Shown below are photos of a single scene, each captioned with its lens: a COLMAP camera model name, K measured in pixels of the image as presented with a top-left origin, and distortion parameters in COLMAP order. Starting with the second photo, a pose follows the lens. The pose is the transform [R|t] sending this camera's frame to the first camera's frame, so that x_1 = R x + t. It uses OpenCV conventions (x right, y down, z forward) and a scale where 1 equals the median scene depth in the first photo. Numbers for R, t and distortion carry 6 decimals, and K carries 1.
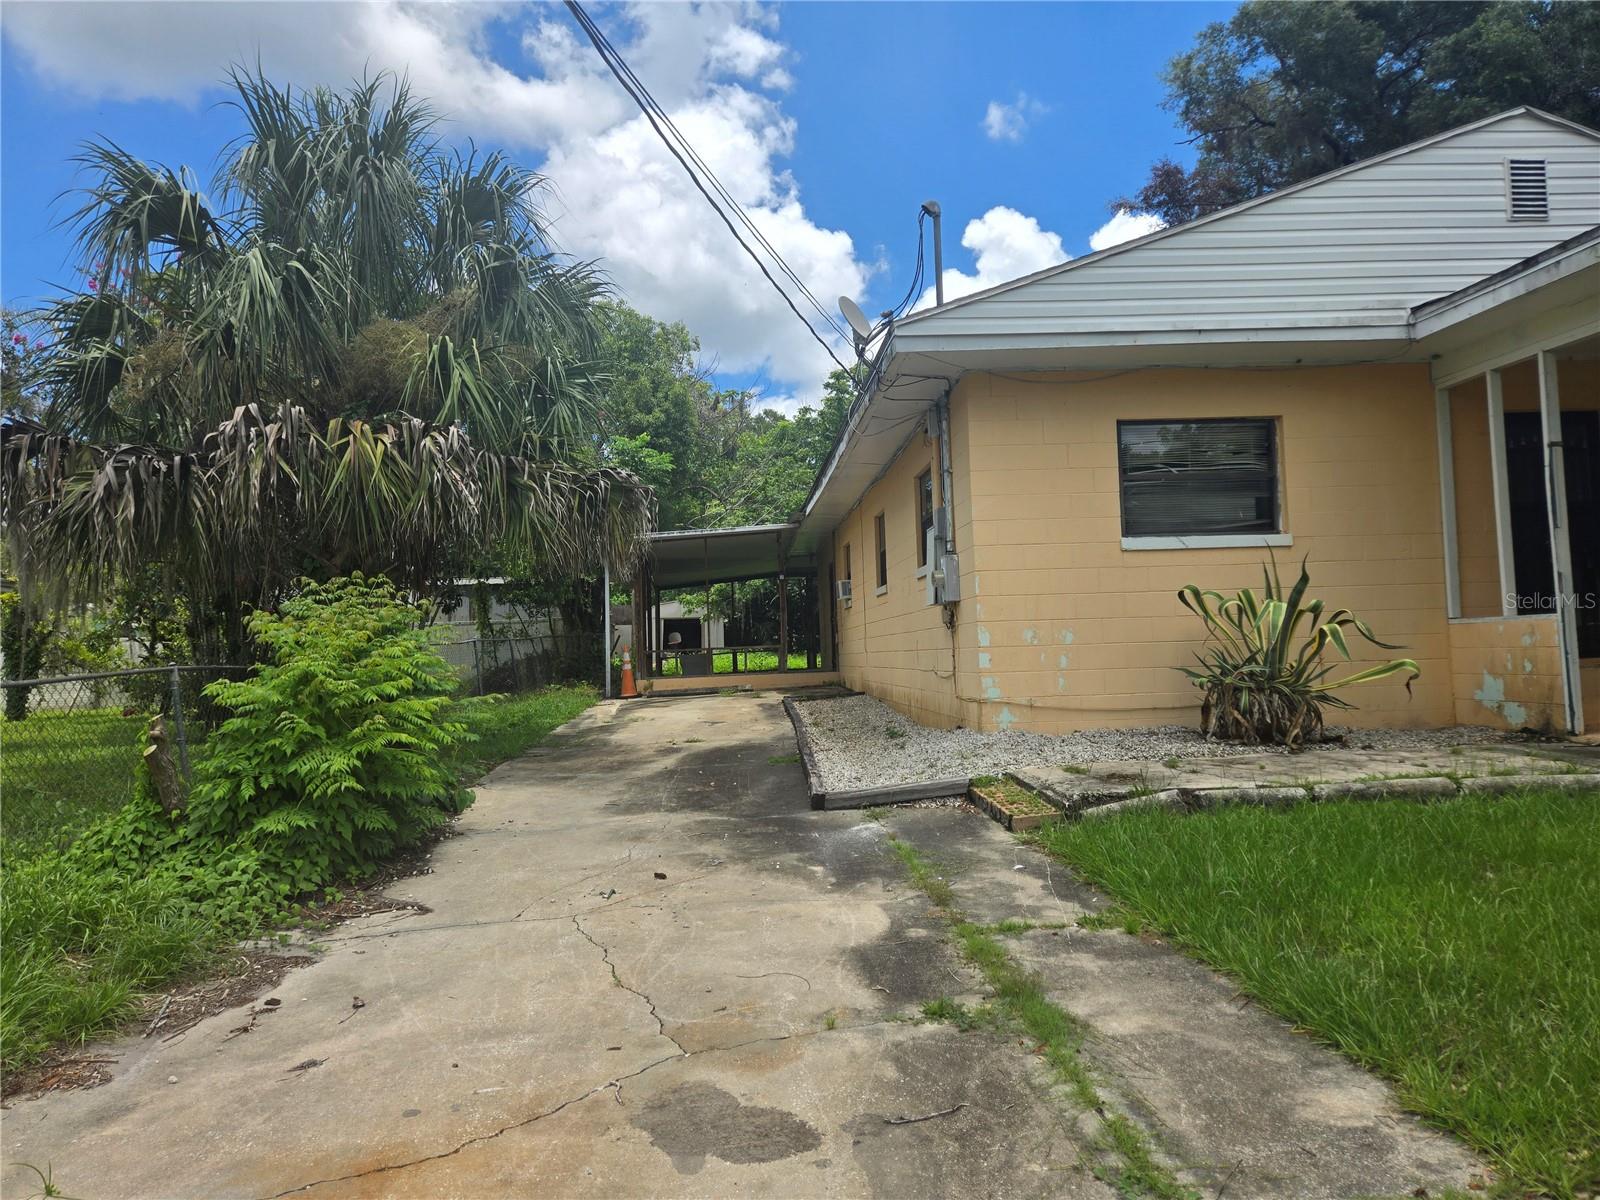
lens RADIAL K [[1073.9, 0, 800.0], [0, 1073.9, 600.0], [0, 0, 1]] dist [-0.007334, -0.049604]
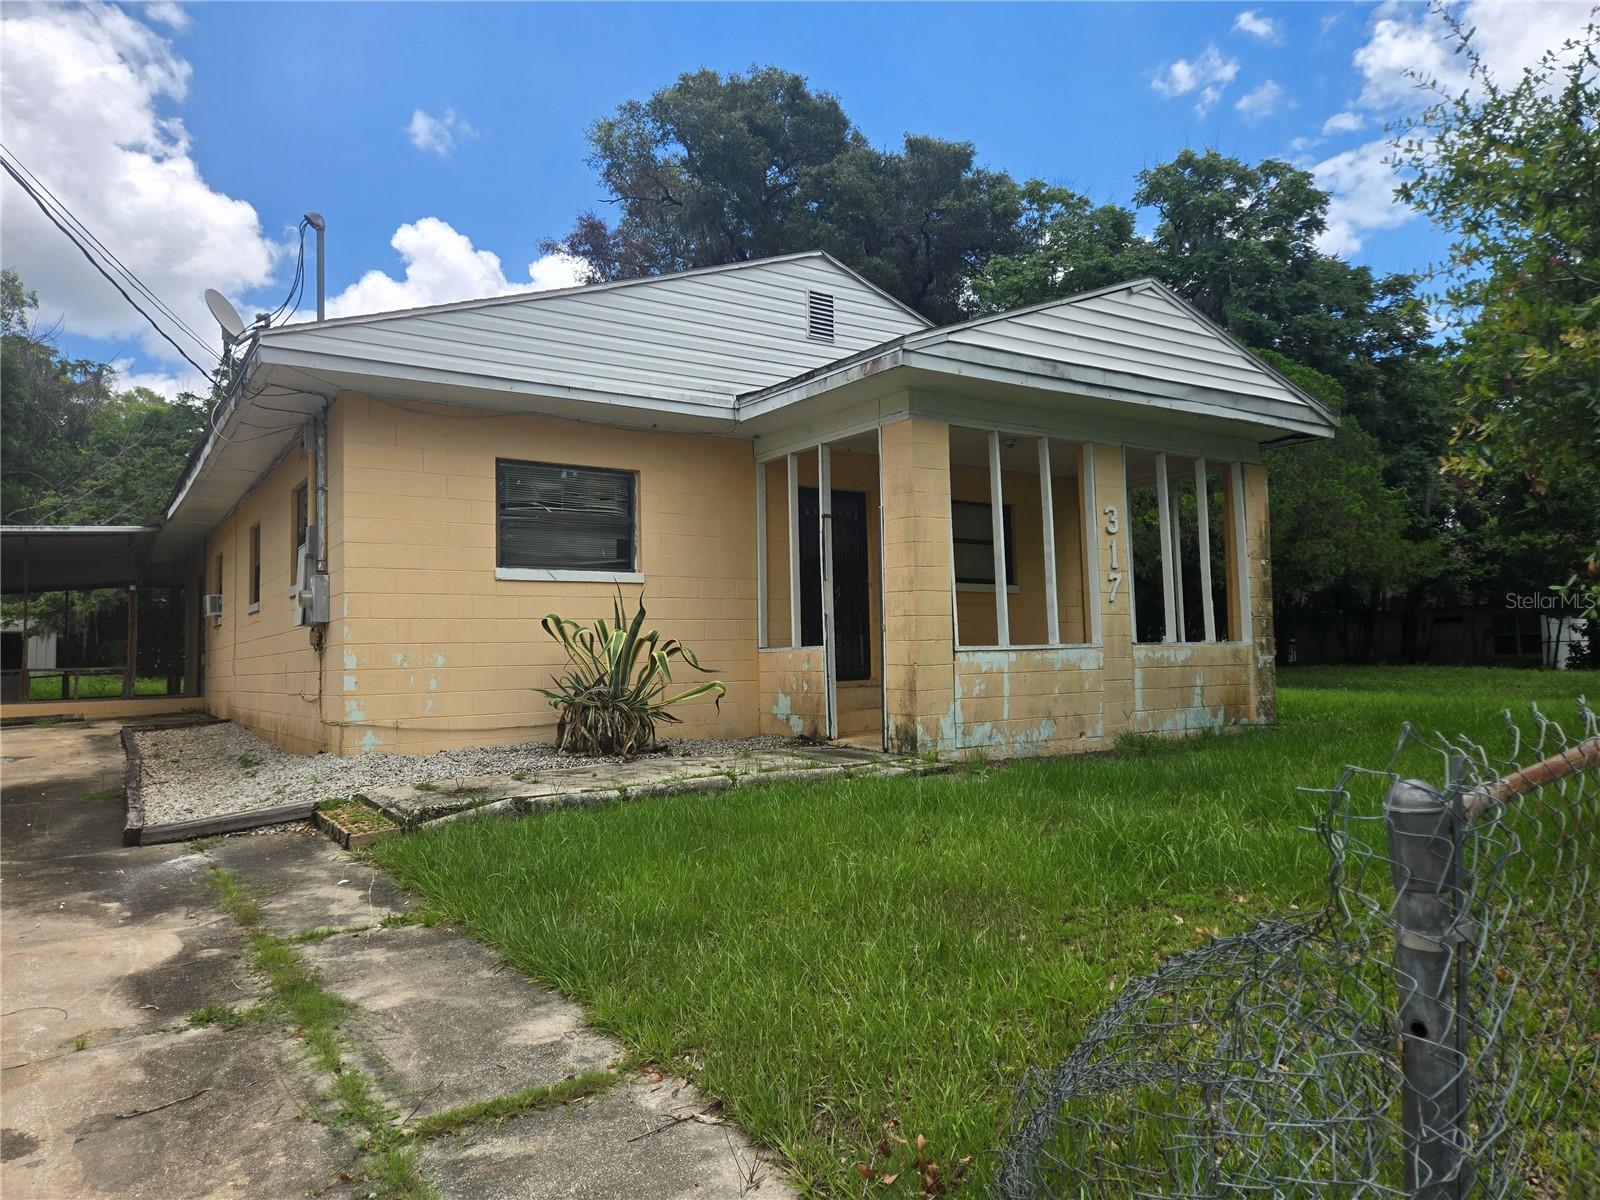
lens RADIAL K [[1078.1, 0, 884.4], [0, 1078.1, 592.3], [0, 0, 1]] dist [0.034761, -0.052404]
pose [[0.841350, 0.043832, 0.538710, 0.053941], [-0.028052, 0.998904, -0.037465, -0.004772], [-0.539762, 0.016409, 0.841658, -0.136522]]
